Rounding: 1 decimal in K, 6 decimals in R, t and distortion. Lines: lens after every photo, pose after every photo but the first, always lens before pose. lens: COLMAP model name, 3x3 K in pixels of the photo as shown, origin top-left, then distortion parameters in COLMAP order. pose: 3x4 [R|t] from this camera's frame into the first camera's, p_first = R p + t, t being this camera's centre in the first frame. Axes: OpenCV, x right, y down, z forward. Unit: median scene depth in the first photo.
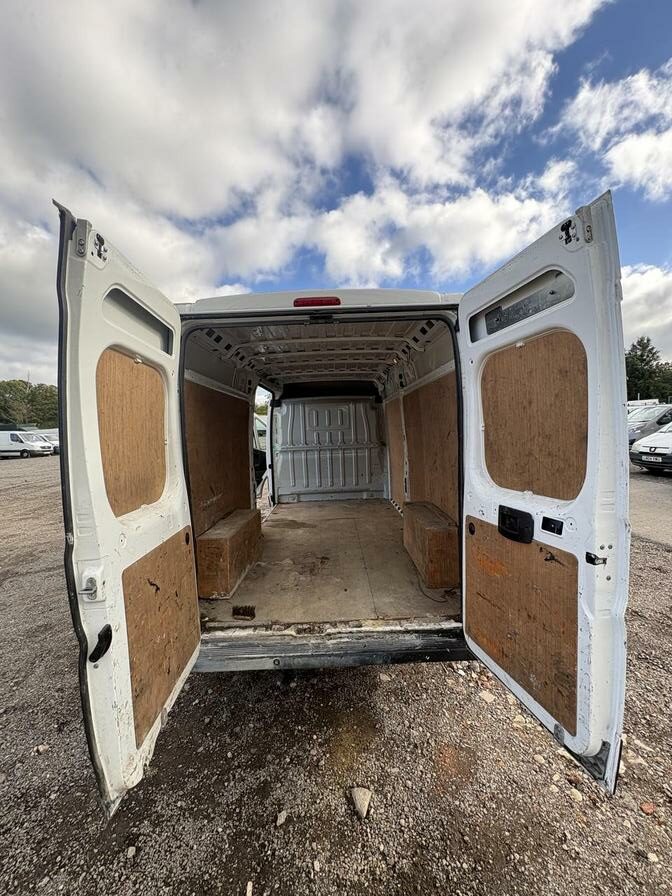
lens RADIAL K [[353.5, 0, 341.4], [0, 353.5, 447.9], [0, 0, 1]] dist [-0.004754, 0.001193]
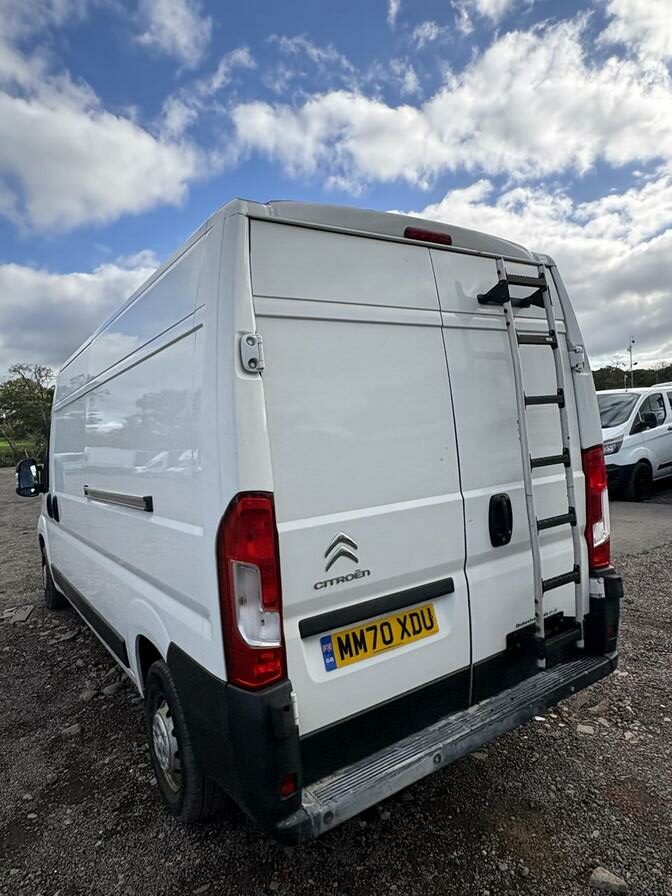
lens RADIAL K [[556.3, 0, 329.2], [0, 556.3, 444.7], [0, 0, 1]] dist [-0.003886, 0.002676]
pose [[0.839092, -0.039714, 0.542537, -0.860810], [0.081916, 0.995184, -0.053843, 0.059549], [-0.537786, 0.089621, 0.838304, 0.177712]]
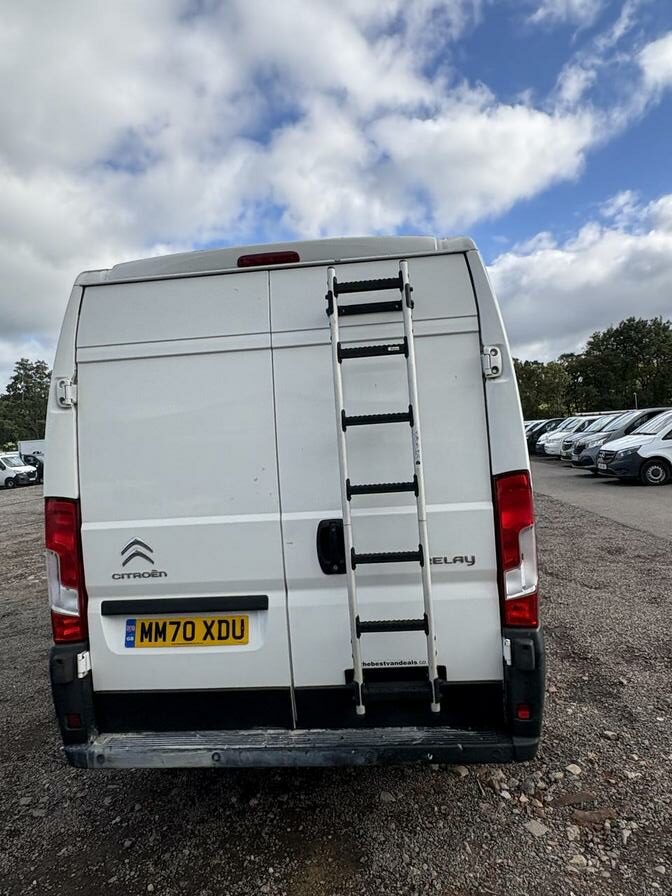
lens RADIAL K [[556.3, 0, 348.2], [0, 556.3, 443.9], [0, 0, 1]] dist [-0.003886, 0.002676]
pose [[0.995316, -0.023409, -0.093795, 0.193270], [0.017684, 0.997956, -0.061417, 0.047694], [0.095041, 0.059471, 0.993695, -0.123075]]
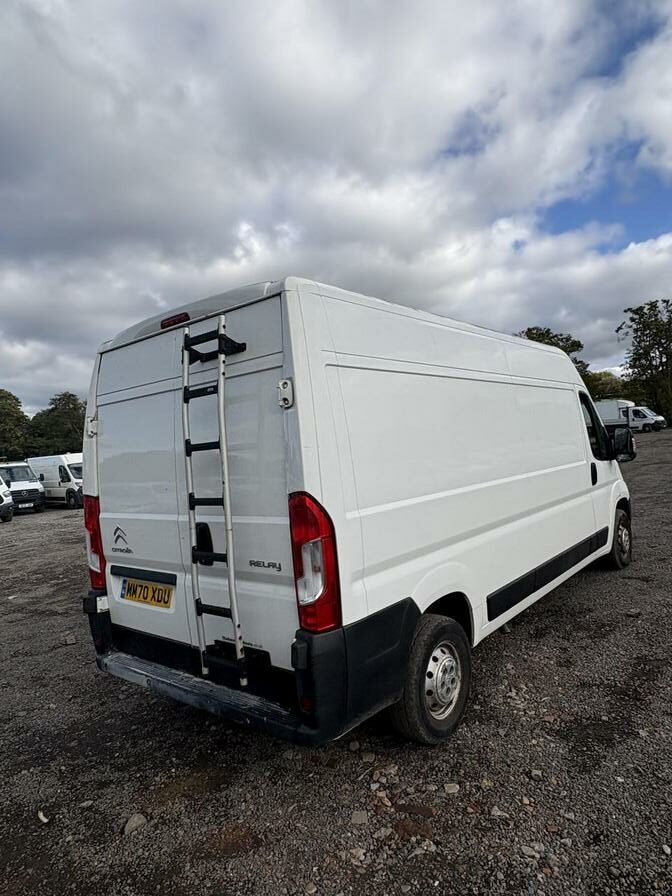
lens RADIAL K [[556.3, 0, 344.6], [0, 556.3, 452.3], [0, 0, 1]] dist [-0.003886, 0.002676]
pose [[0.773336, -0.015916, -0.633796, 1.228039], [0.009707, 0.999865, -0.013266, -0.027372], [0.633922, 0.004107, 0.773386, 0.110913]]
